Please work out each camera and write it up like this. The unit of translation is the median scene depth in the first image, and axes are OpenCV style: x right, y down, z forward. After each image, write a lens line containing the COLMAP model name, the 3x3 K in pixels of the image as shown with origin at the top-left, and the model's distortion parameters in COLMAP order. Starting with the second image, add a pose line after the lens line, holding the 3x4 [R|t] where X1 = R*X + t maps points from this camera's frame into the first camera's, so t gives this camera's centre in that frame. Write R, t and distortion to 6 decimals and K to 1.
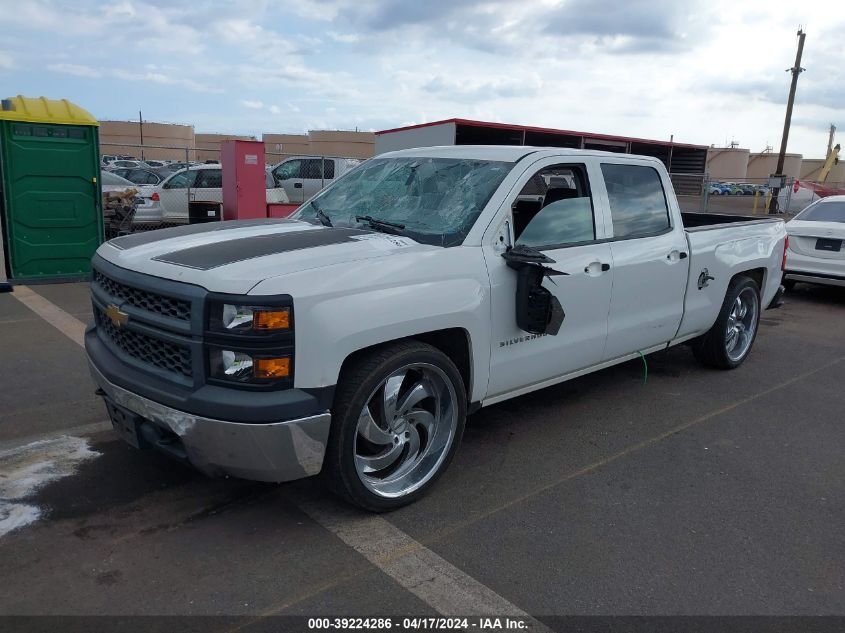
lens RADIAL K [[658.9, 0, 422.5], [0, 658.9, 316.5], [0, 0, 1]] dist [0.008571, -0.010126]
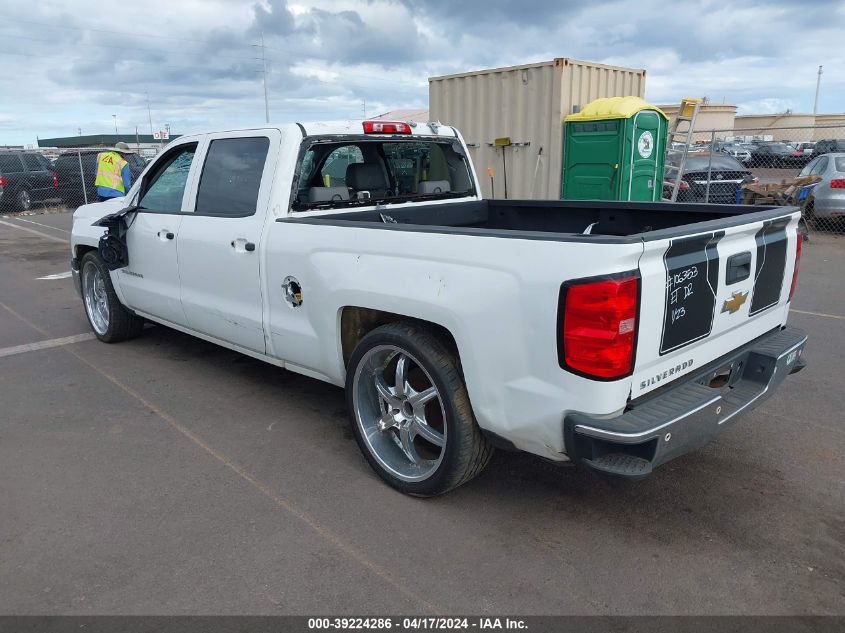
lens RADIAL K [[669.5, 0, 422.5], [0, 669.5, 316.5], [0, 0, 1]] dist [-0.008573, -0.006701]
pose [[0.018218, 0.199958, -0.979635, 1.530828], [-0.195390, 0.961618, 0.192647, -0.263448], [0.980556, 0.187901, 0.056589, 1.500163]]
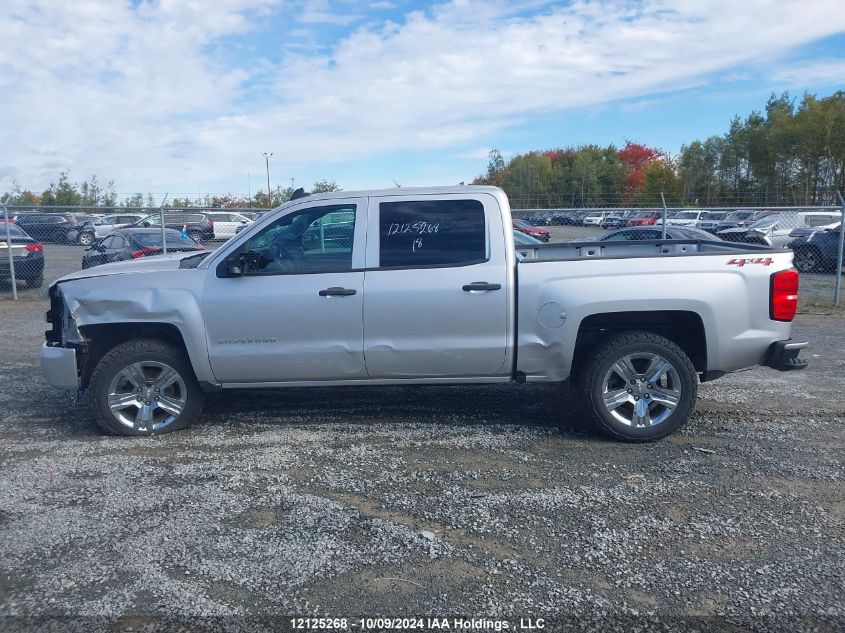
lens RADIAL K [[658.9, 0, 422.5], [0, 658.9, 316.5], [0, 0, 1]] dist [0.008571, -0.010126]
pose [[0.687225, 0.064787, -0.723550, 1.354549], [-0.103817, 0.994551, -0.009552, -0.046167], [0.718988, 0.081681, 0.690206, 0.378339]]
